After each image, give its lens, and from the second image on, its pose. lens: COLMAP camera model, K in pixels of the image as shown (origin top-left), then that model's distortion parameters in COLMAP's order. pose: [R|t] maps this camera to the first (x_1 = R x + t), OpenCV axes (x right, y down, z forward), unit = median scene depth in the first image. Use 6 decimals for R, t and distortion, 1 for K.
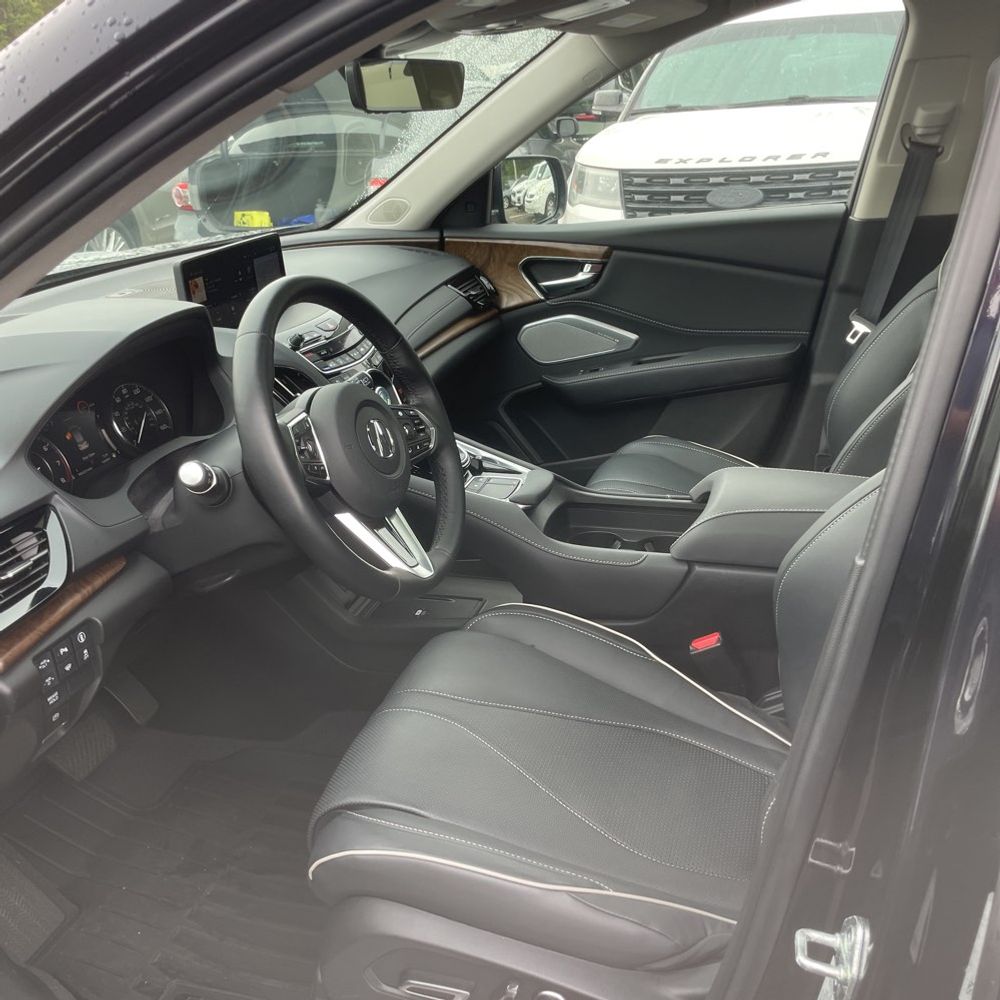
lens RADIAL K [[1003.4, 0, 497.7], [0, 1003.4, 496.2], [0, 0, 1]] dist [0.087067, -0.117945]
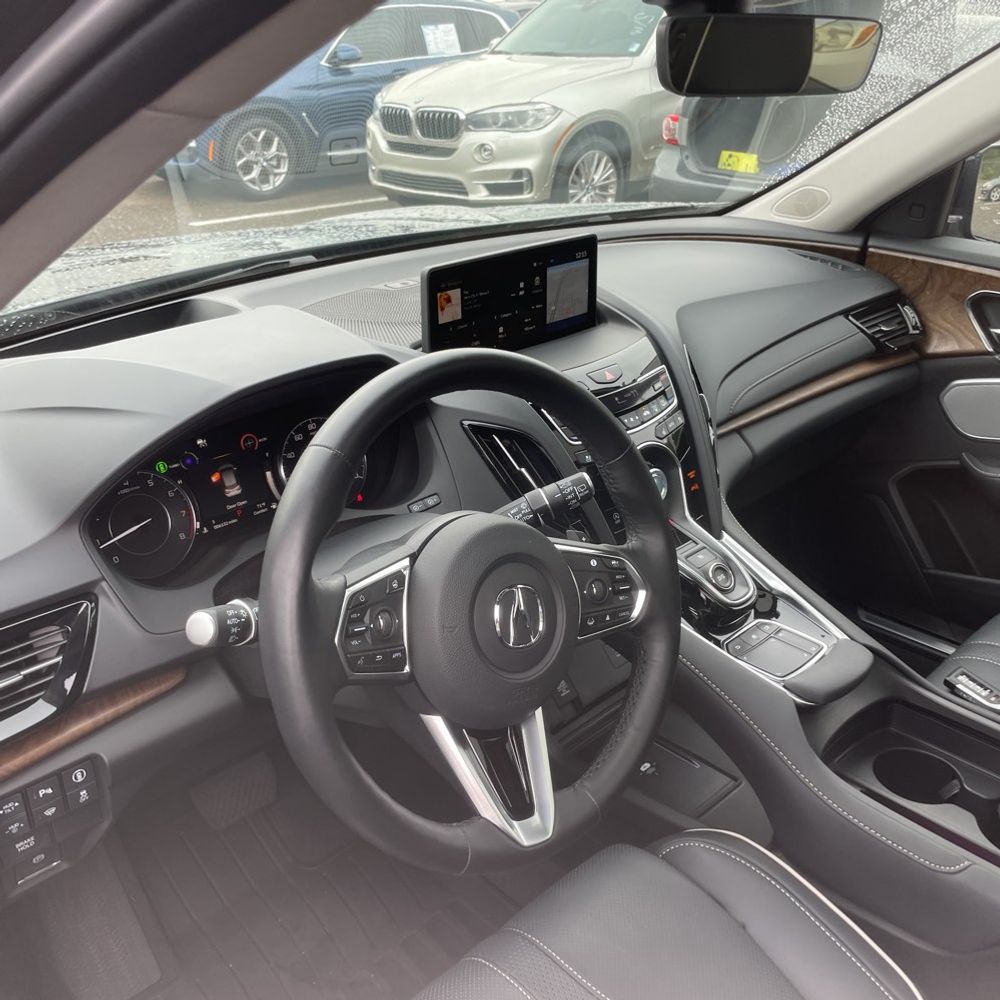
lens RADIAL K [[1003.4, 0, 497.7], [0, 1003.4, 496.2], [0, 0, 1]] dist [0.087067, -0.117945]
pose [[0.877323, 0.247975, -0.410868, 0.065779], [-0.220485, 0.968722, 0.113861, -0.111204], [0.426252, -0.009303, 0.904557, 0.218828]]
